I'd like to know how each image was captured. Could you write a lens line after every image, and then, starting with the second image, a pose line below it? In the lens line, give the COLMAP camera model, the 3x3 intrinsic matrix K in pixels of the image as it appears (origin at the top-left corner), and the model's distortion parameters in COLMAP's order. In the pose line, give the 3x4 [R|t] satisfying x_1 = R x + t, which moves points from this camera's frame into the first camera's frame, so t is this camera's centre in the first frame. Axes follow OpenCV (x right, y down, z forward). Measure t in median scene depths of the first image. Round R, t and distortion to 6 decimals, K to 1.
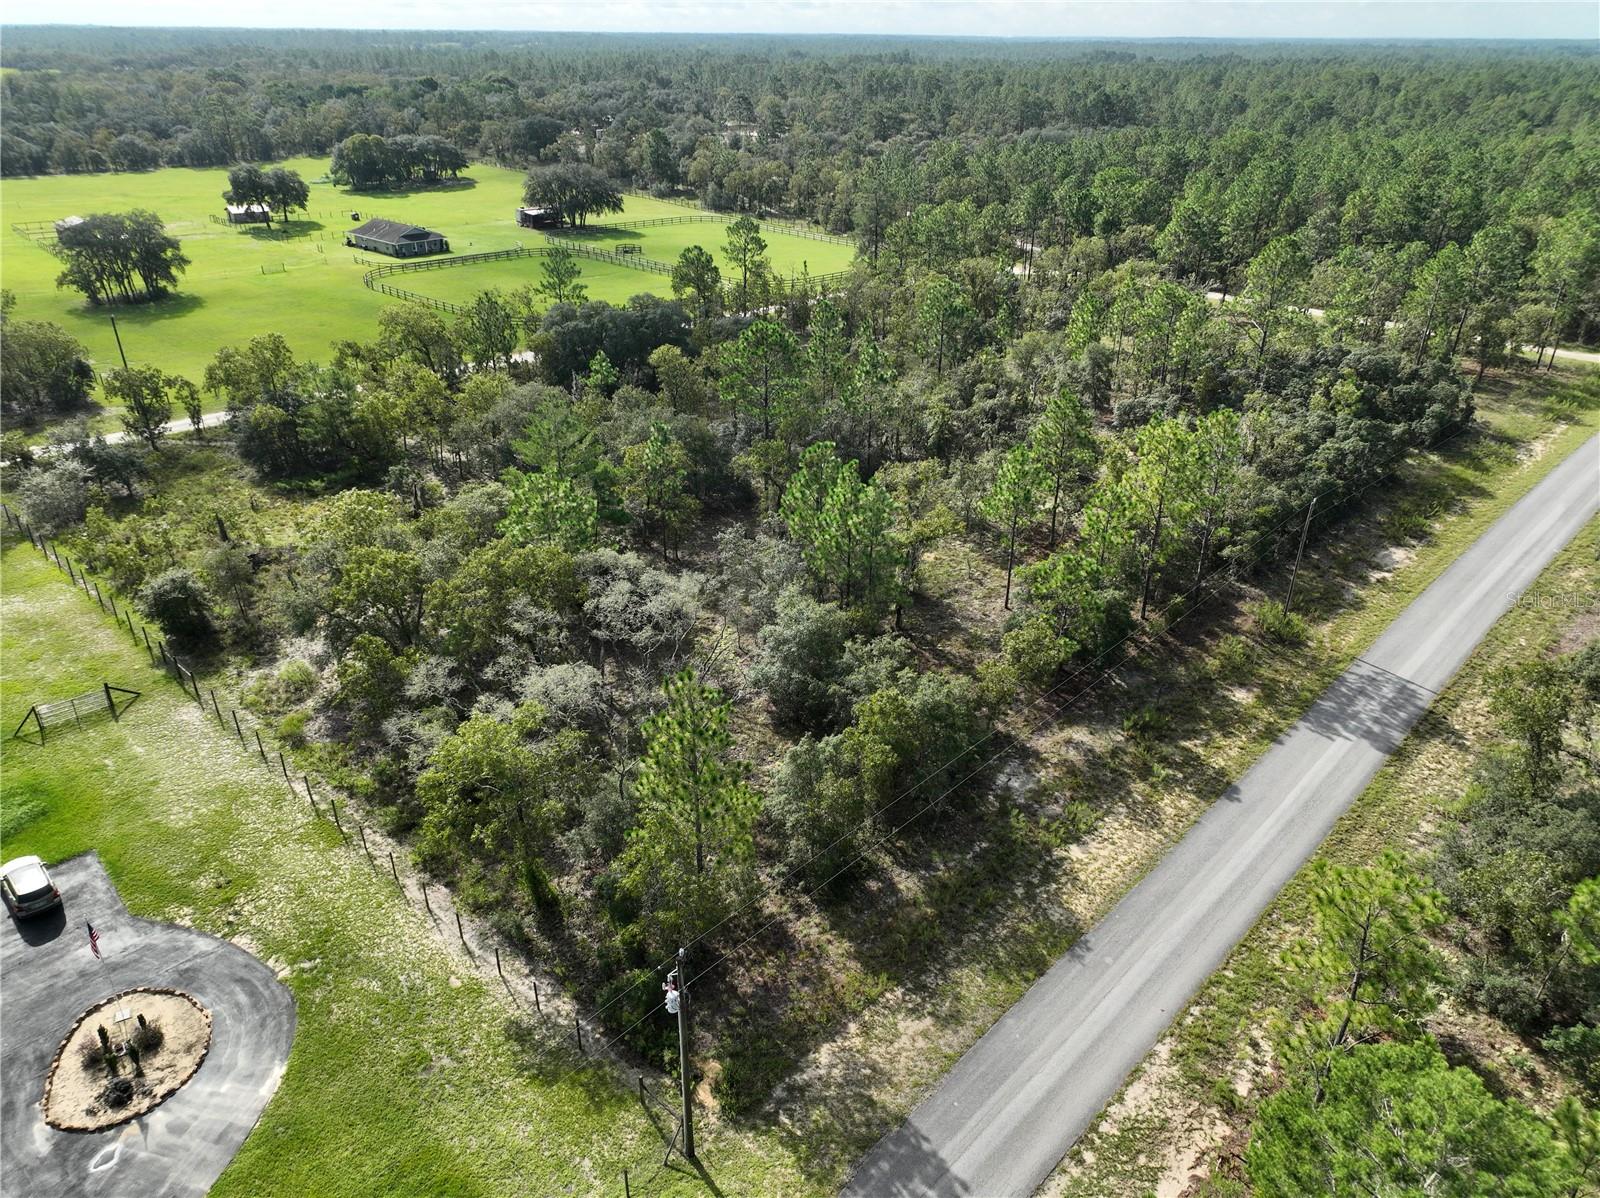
lens RADIAL K [[1133.5, 0, 800.1], [0, 1133.5, 582.9], [0, 0, 1]] dist [0.001937, 0.005775]
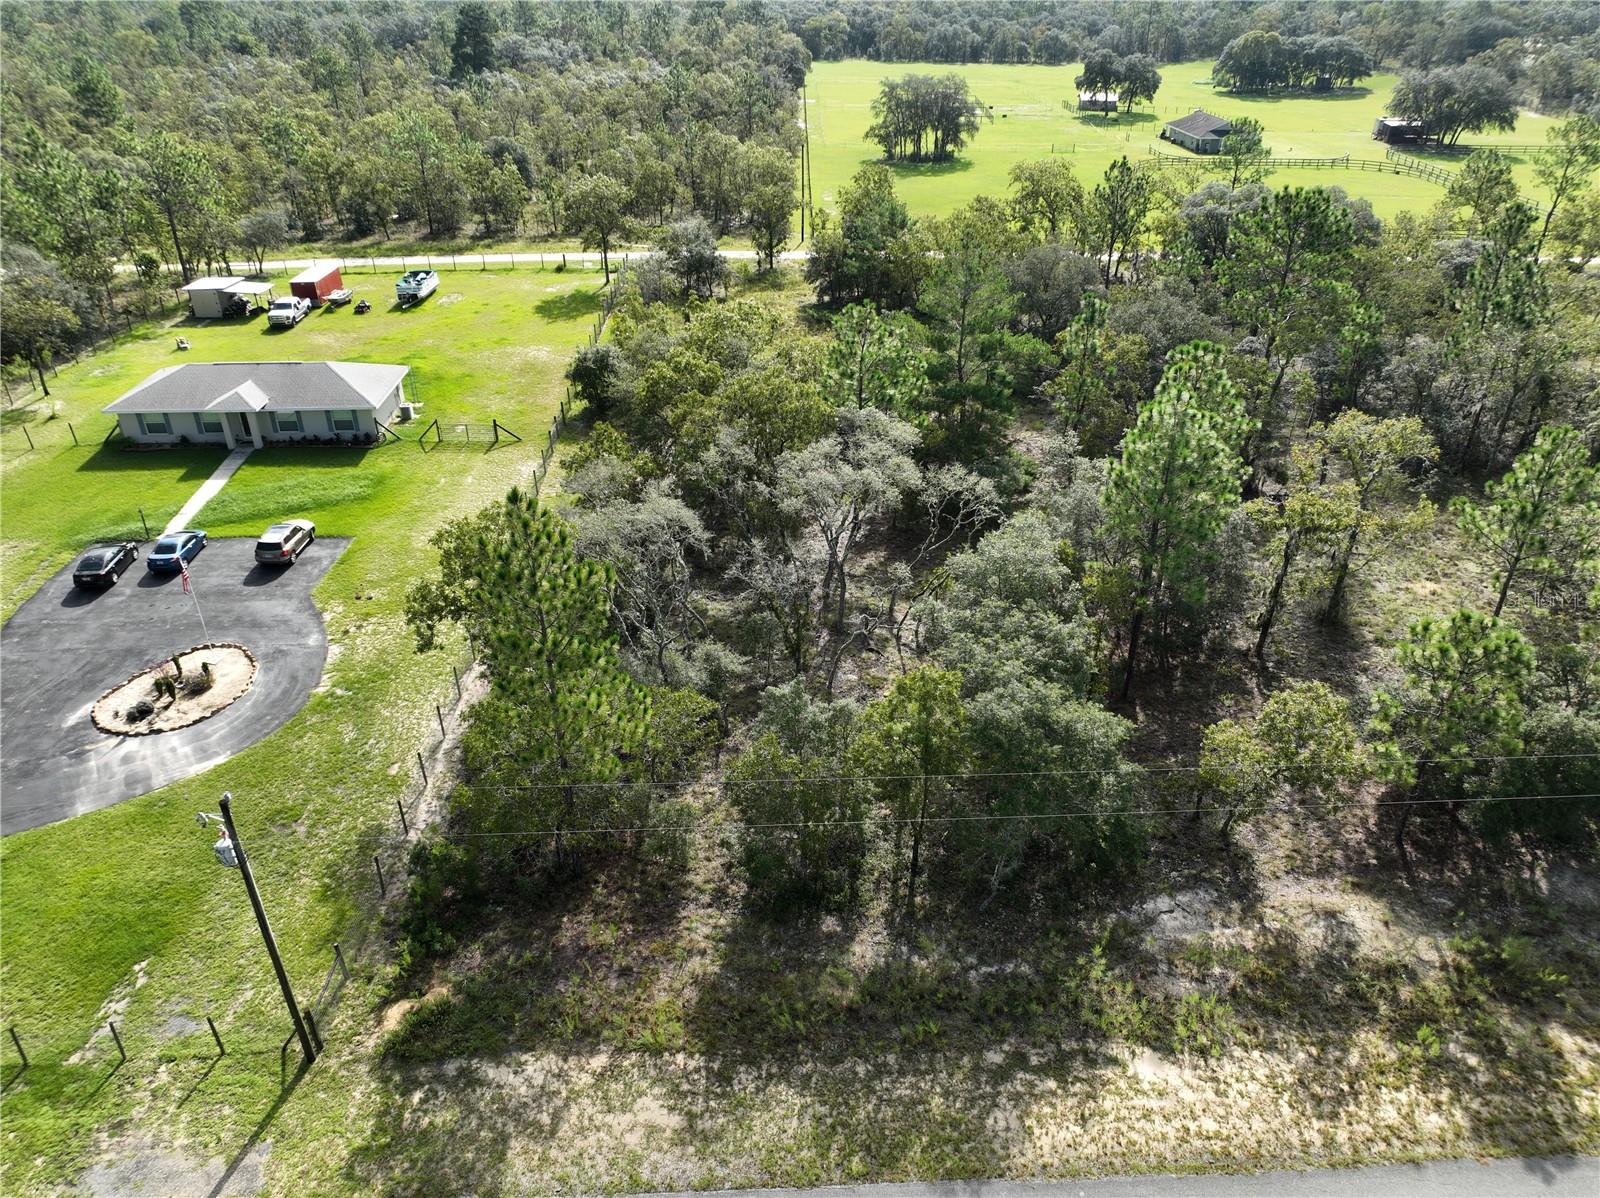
lens RADIAL K [[1124.8, 0, 800.3], [0, 1124.8, 601.5], [0, 0, 1]] dist [-0.008610, 0.028189]
pose [[0.711287, 0.342560, -0.613778, 0.388768], [-0.301200, 0.937515, 0.174193, -0.029545], [0.635098, 0.060969, 0.770022, 0.436054]]
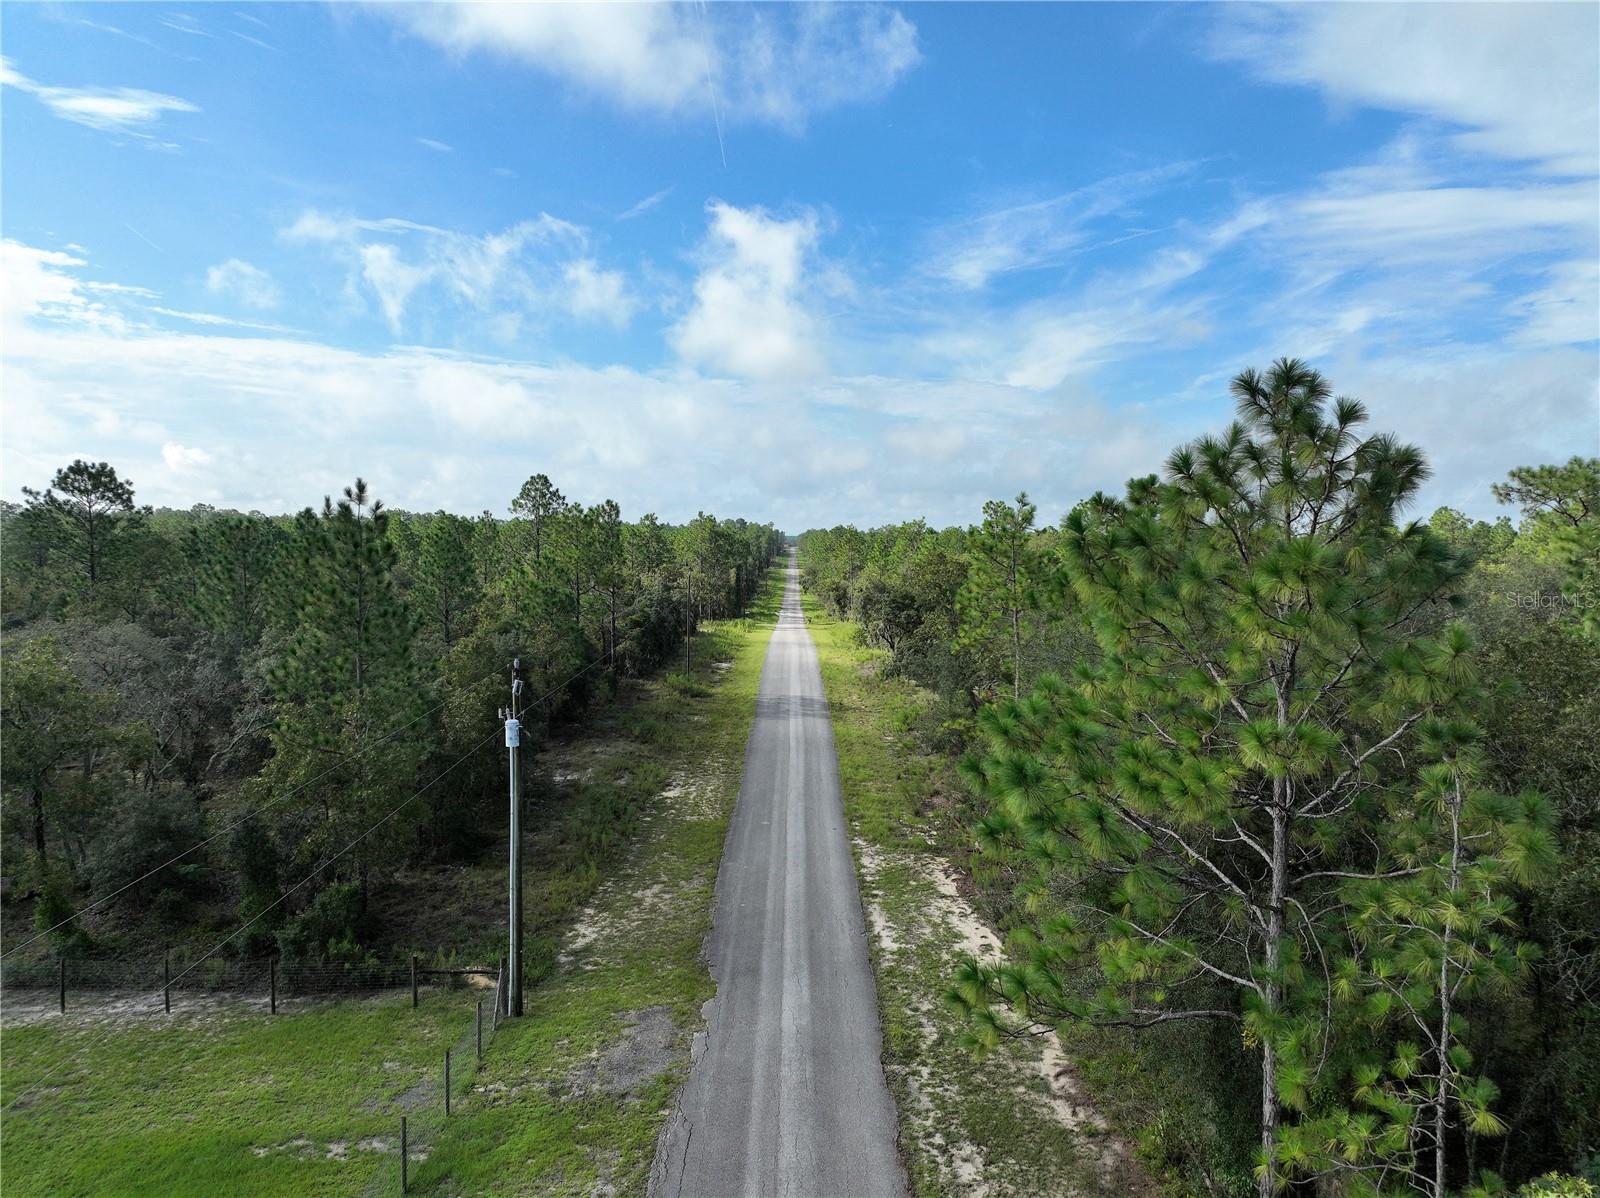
lens RADIAL K [[1124.8, 0, 800.3], [0, 1124.8, 601.5], [0, 0, 1]] dist [-0.008610, 0.028189]
pose [[0.721345, -0.041604, 0.691325, -0.347962], [0.299547, 0.918742, -0.257265, 0.370342], [-0.624446, 0.392661, 0.675192, 0.195946]]
